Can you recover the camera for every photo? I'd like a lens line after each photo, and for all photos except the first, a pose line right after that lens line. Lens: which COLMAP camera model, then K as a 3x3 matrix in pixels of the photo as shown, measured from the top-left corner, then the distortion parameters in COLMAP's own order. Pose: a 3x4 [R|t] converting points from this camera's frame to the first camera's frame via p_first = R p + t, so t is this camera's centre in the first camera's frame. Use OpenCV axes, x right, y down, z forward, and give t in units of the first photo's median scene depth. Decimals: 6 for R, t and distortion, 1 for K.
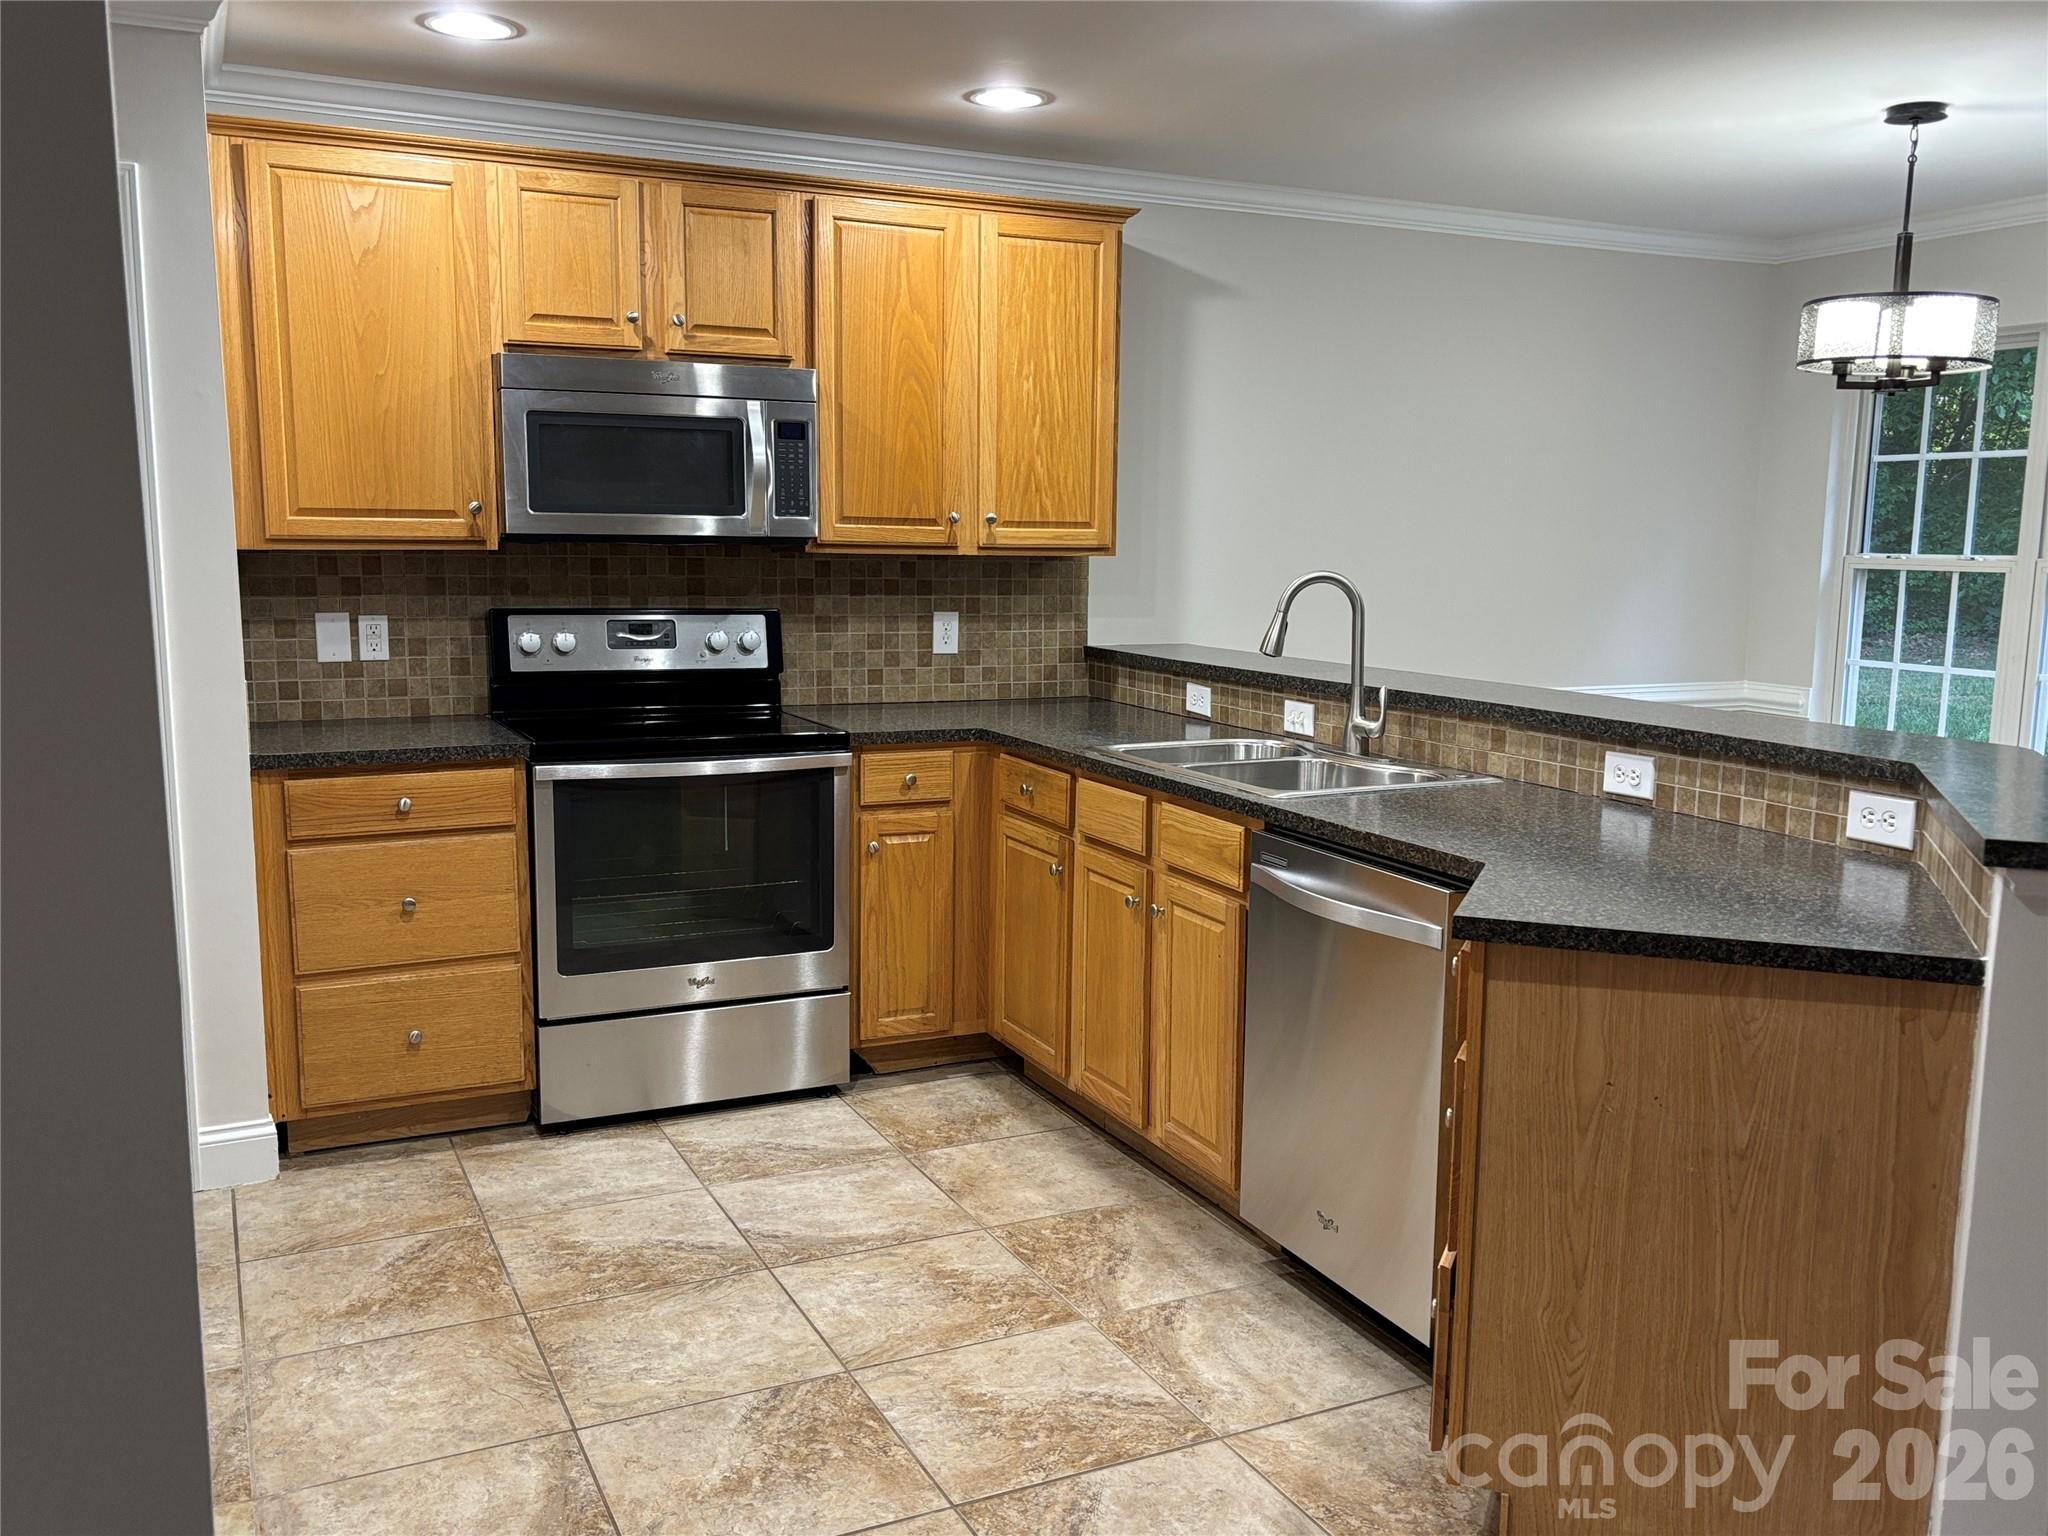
lens RADIAL K [[1743.0, 0, 1032.7], [0, 1743.0, 796.0], [0, 0, 1]] dist [0.031648, -0.017306]
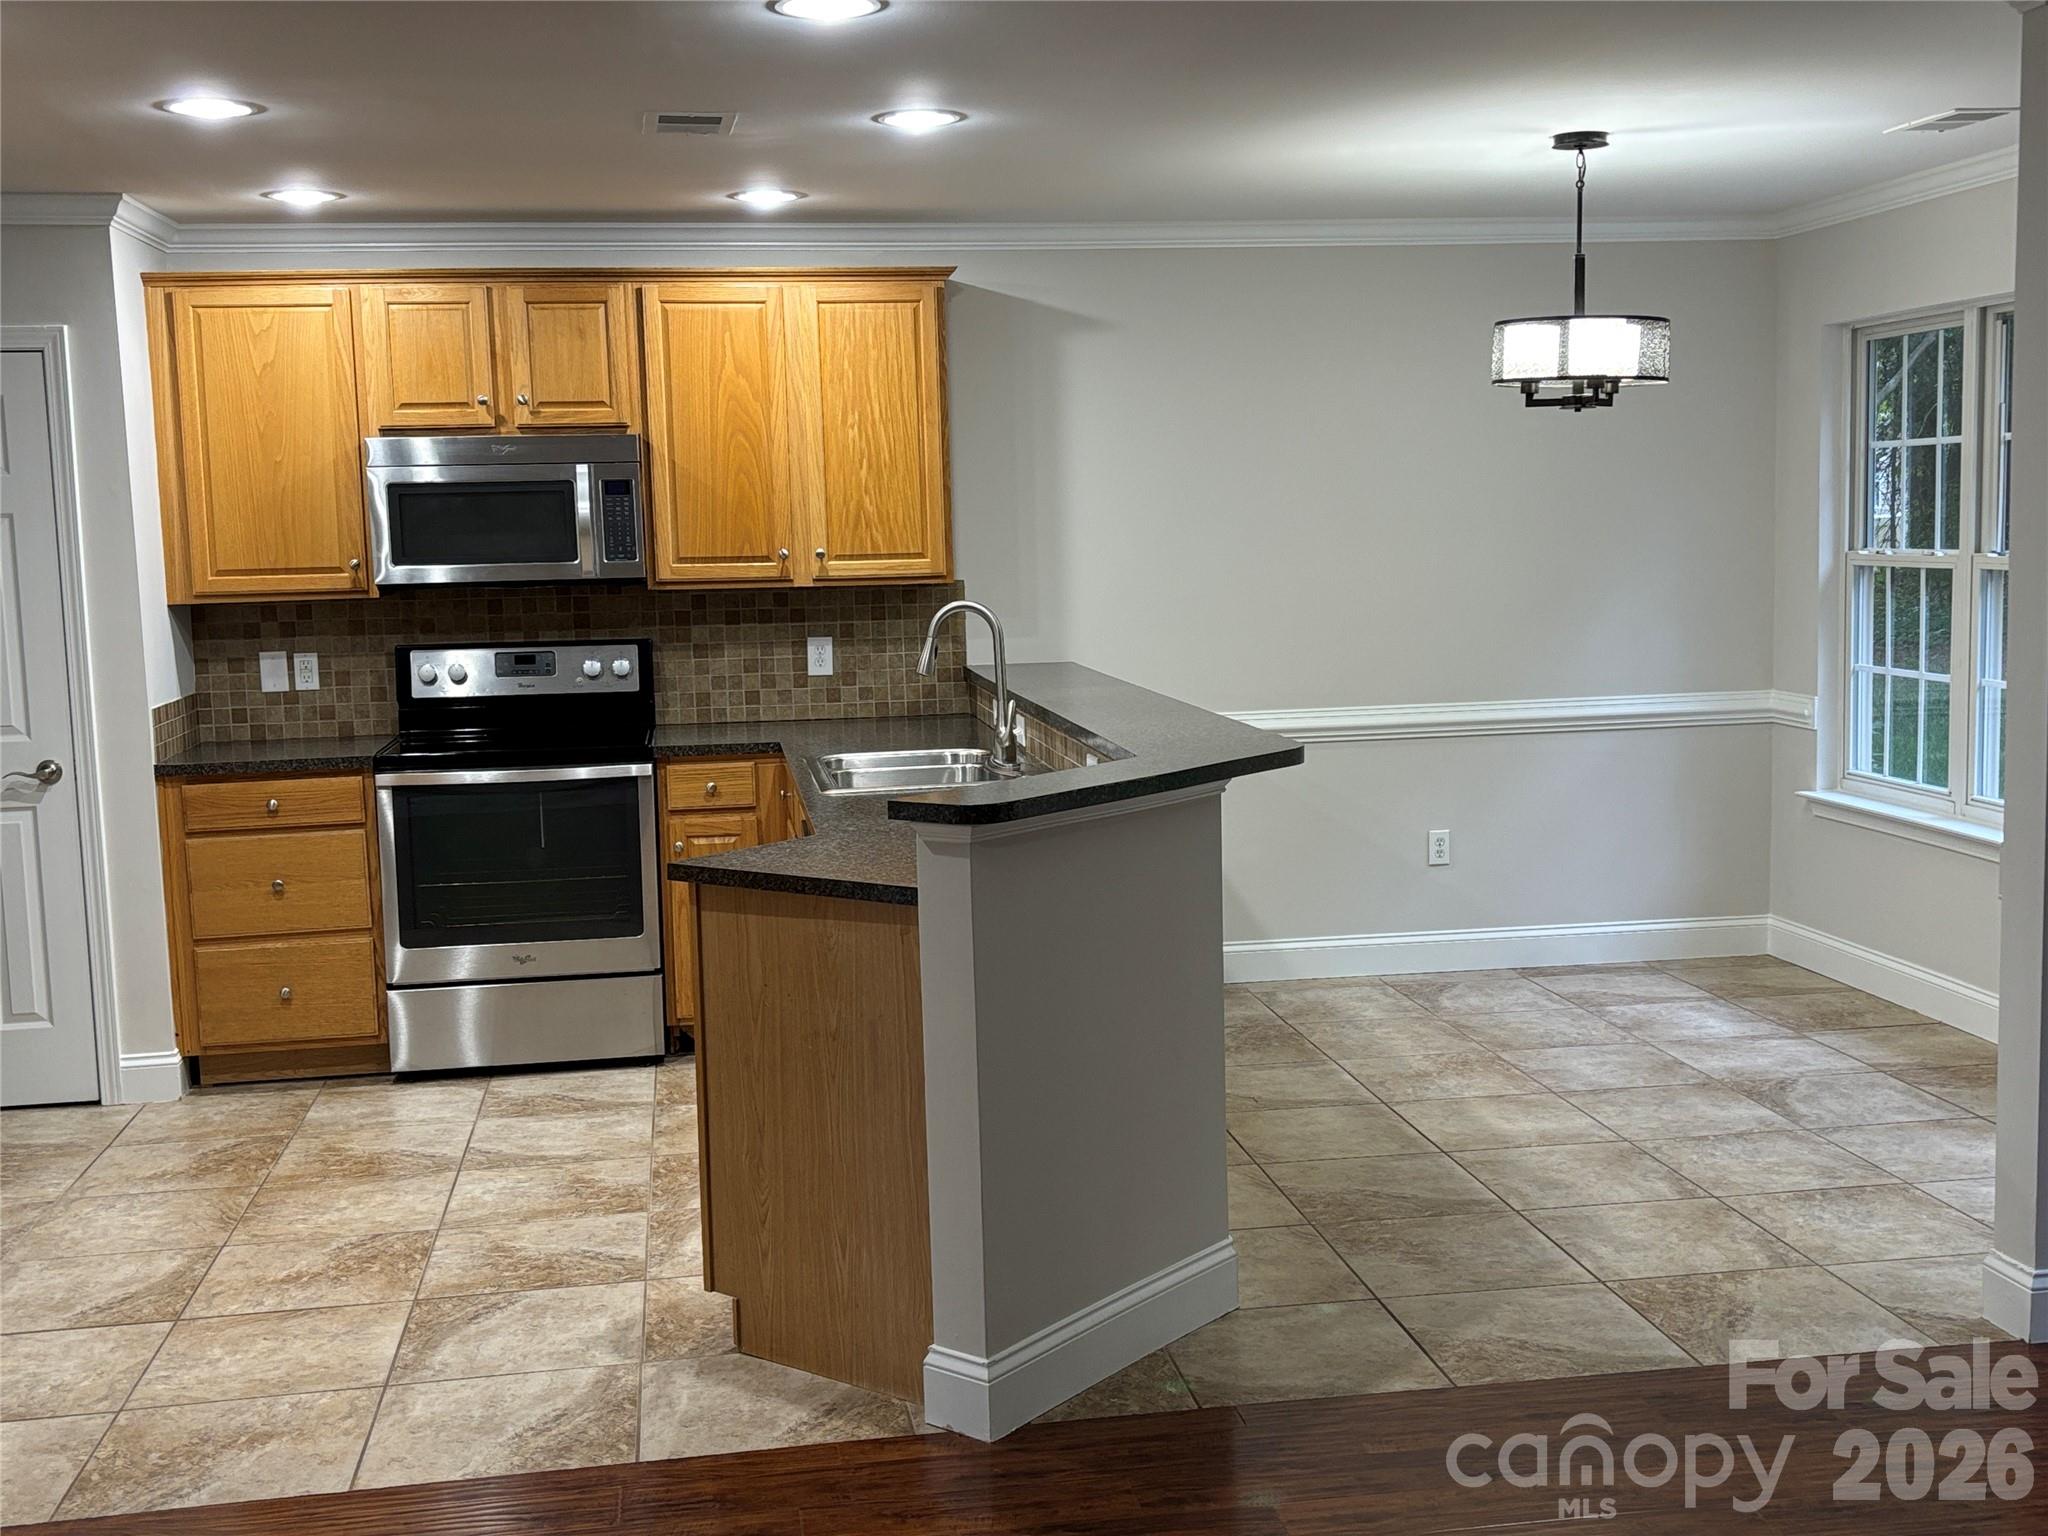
lens RADIAL K [[2215.7, 0, 1032.6], [0, 2215.7, 776.4], [0, 0, 1]] dist [0.021690, 0.000000]
pose [[0.957010, -0.003769, -0.290029, 0.581952], [-0.006384, 0.999400, -0.034053, 0.033003], [0.289983, 0.034441, 0.956412, -0.339787]]
